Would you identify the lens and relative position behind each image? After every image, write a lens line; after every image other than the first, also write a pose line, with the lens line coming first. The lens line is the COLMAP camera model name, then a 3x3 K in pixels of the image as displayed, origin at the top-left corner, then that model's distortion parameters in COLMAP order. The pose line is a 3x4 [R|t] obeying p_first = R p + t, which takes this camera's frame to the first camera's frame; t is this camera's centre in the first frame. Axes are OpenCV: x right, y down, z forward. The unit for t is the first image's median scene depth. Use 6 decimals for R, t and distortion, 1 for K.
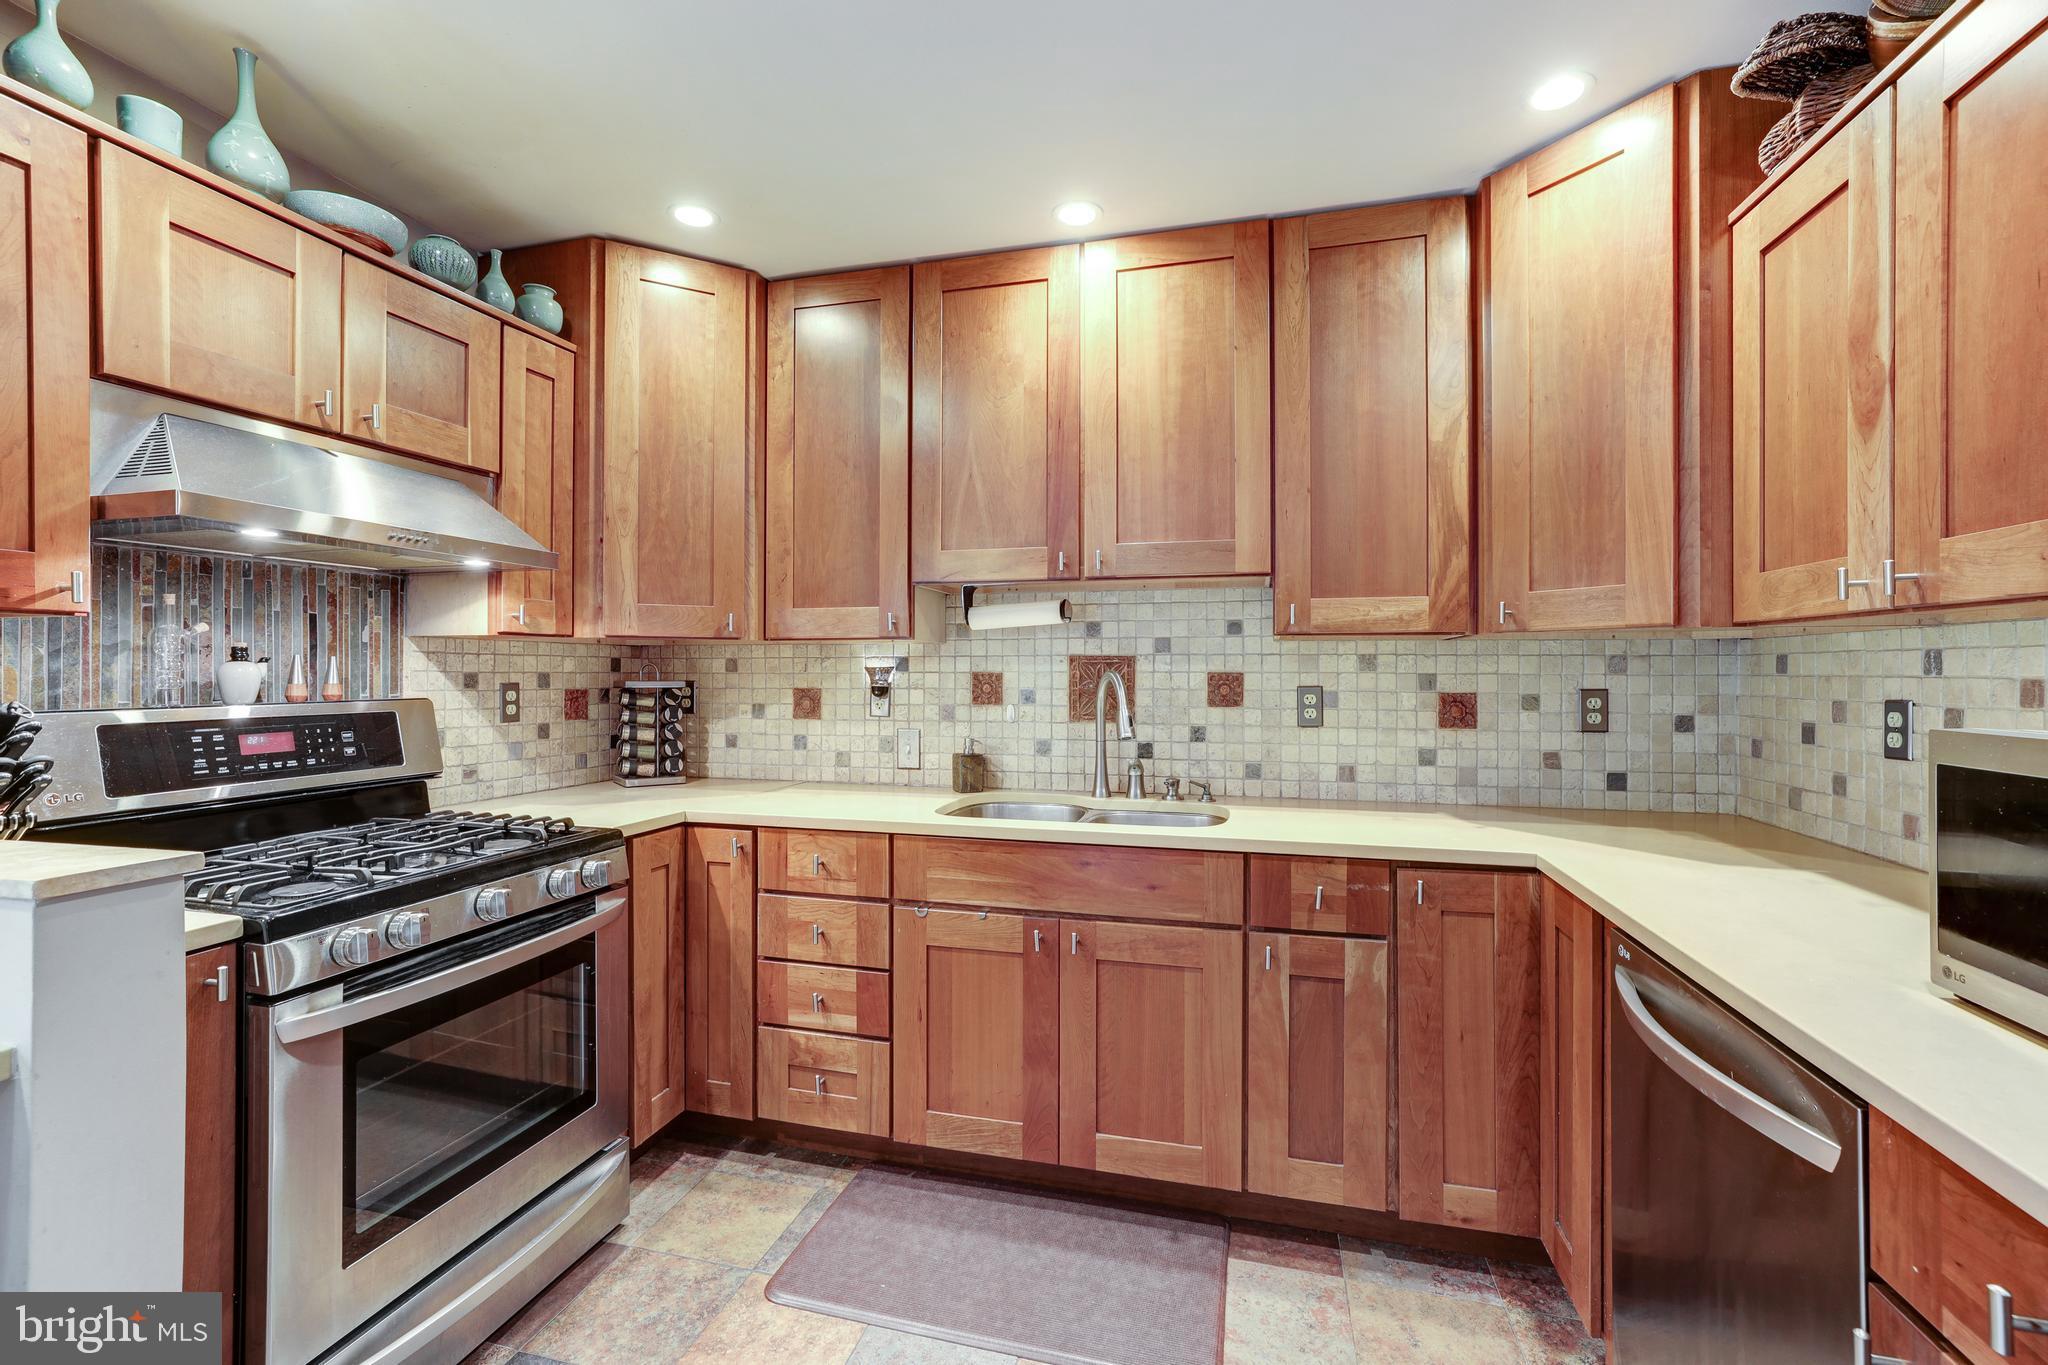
lens RADIAL K [[884.1, 0, 1012.9], [0, 884.1, 668.0], [0, 0, 1]] dist [-0.034364, 0.015299]
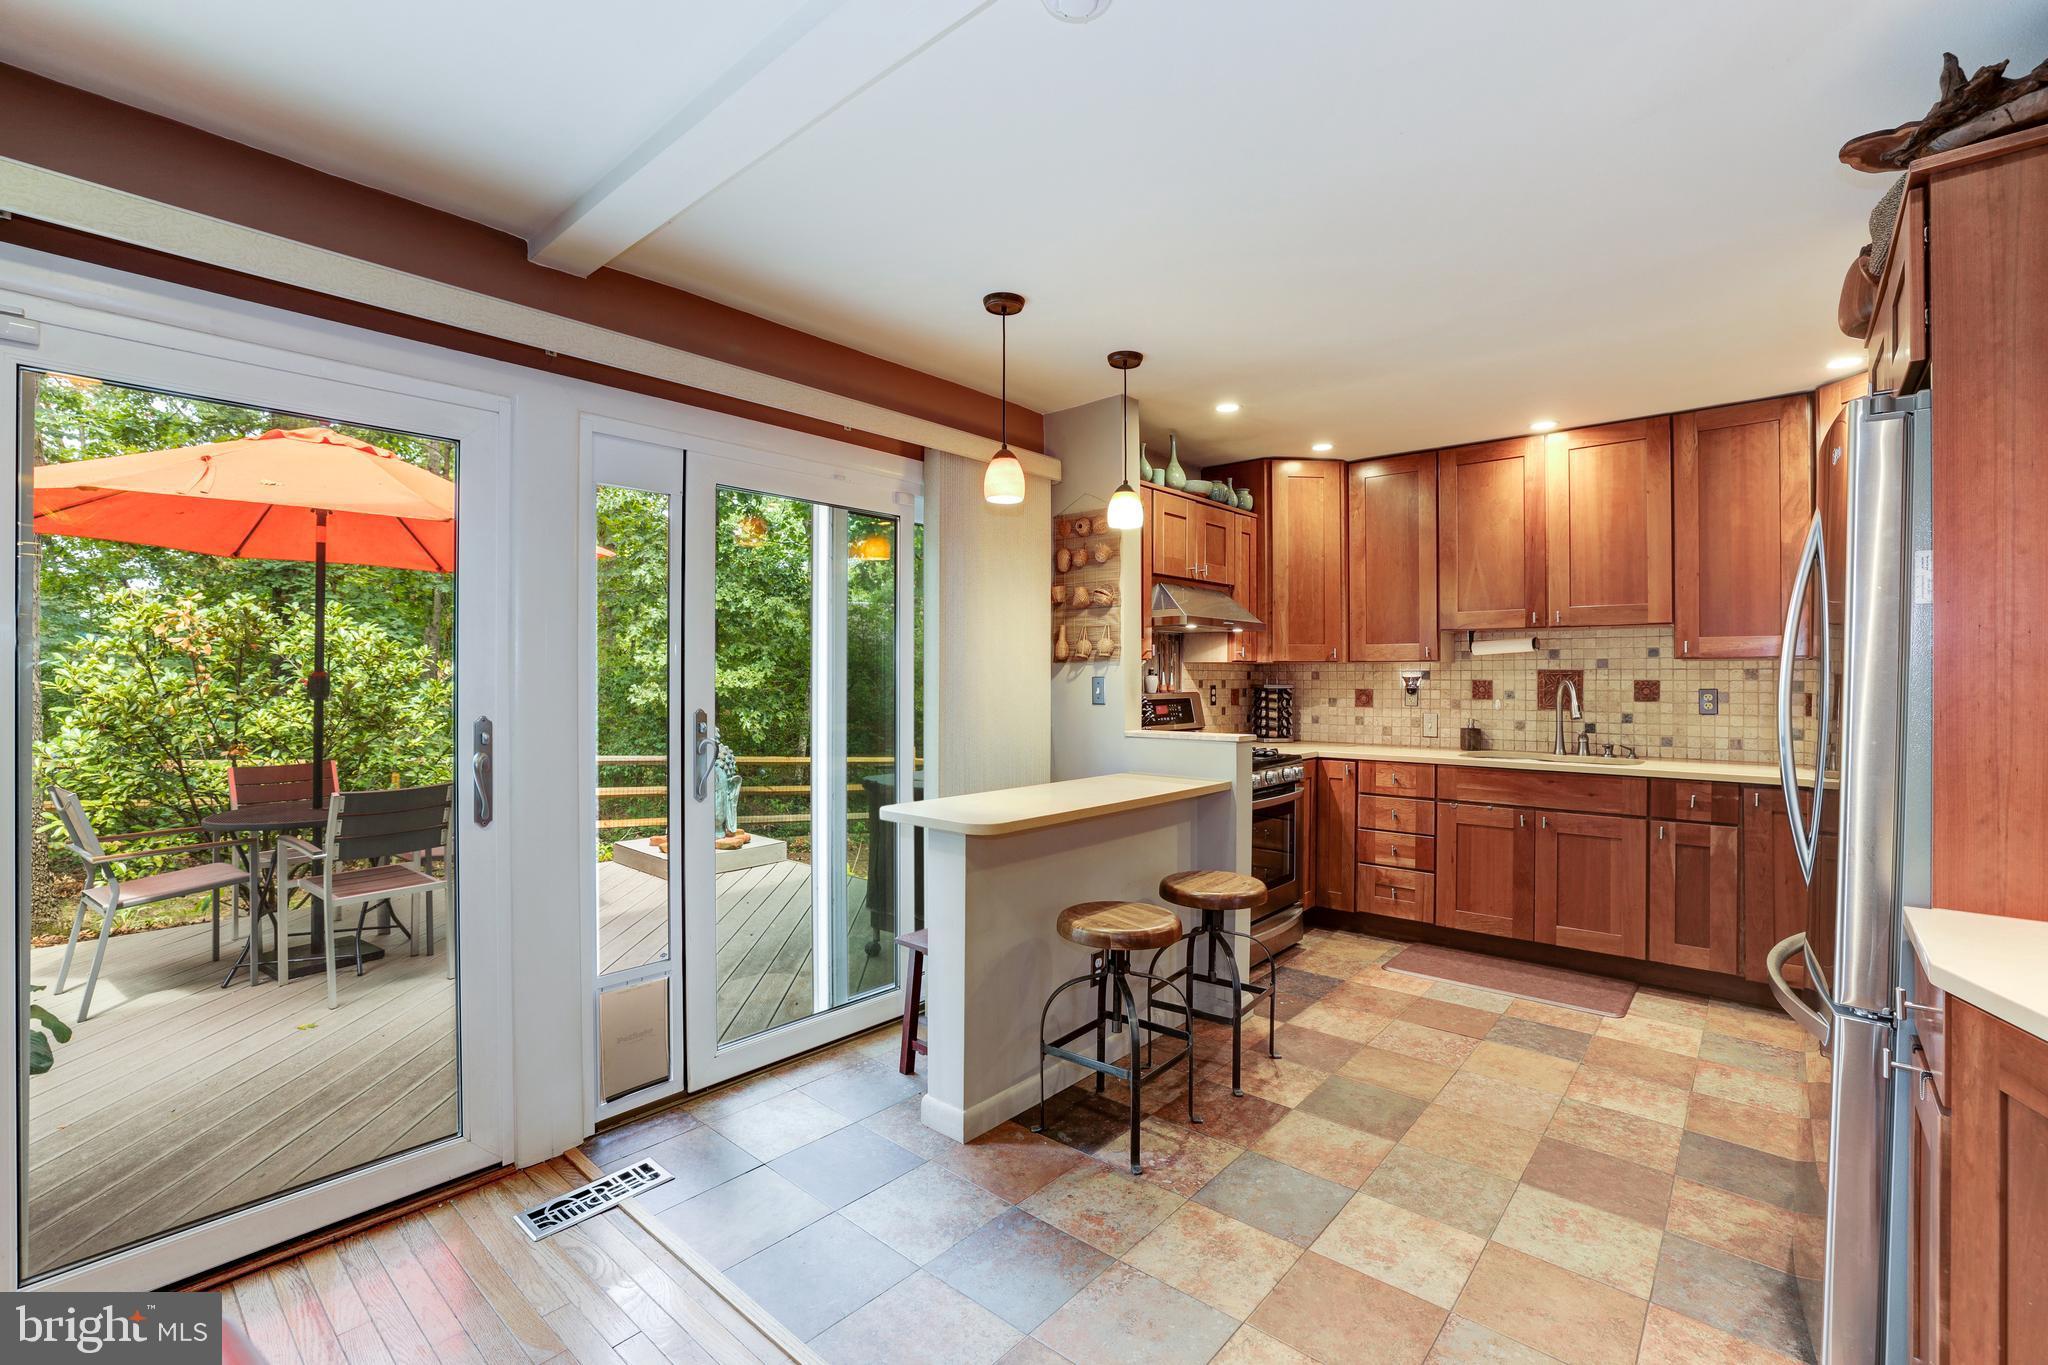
lens RADIAL K [[884.1, 0, 1041.8], [0, 884.1, 673.2], [0, 0, 1]] dist [-0.034364, 0.015299]
pose [[0.907195, -0.001462, -0.420709, -0.100025], [0.000823, 0.999998, -0.001700, -0.006904], [0.420711, 0.001196, 0.907194, -0.986413]]
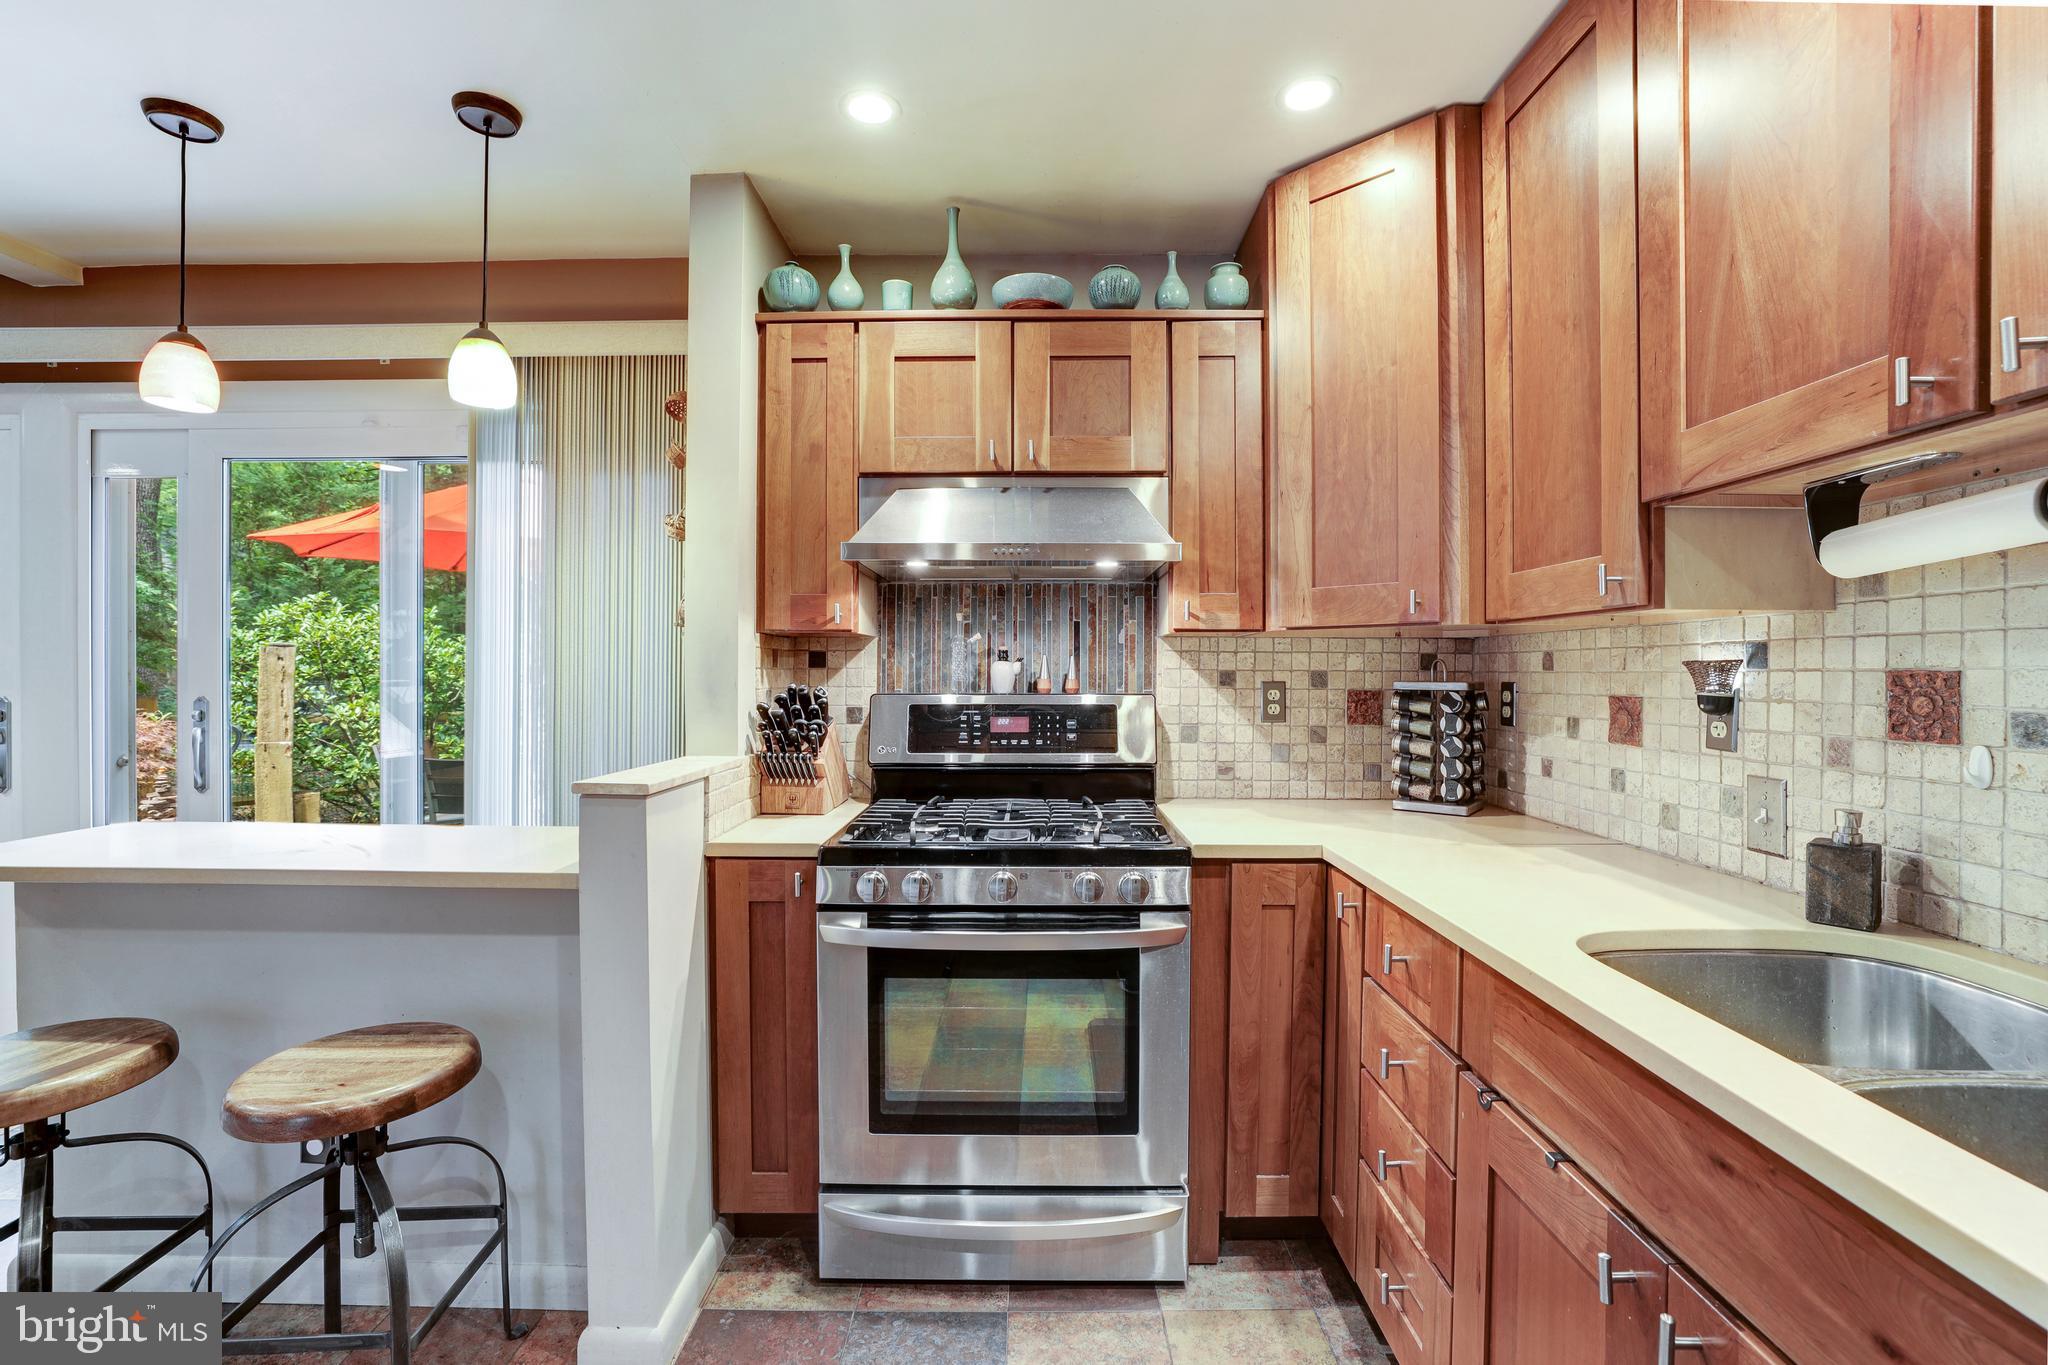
lens RADIAL K [[884.1, 0, 1044.6], [0, 884.1, 676.3], [0, 0, 1]] dist [-0.034364, 0.015299]
pose [[0.265484, 0.004921, -0.964103, 0.315421], [0.001503, 0.999984, 0.005518, 0.006011], [0.964114, -0.002913, 0.265472, 0.527659]]
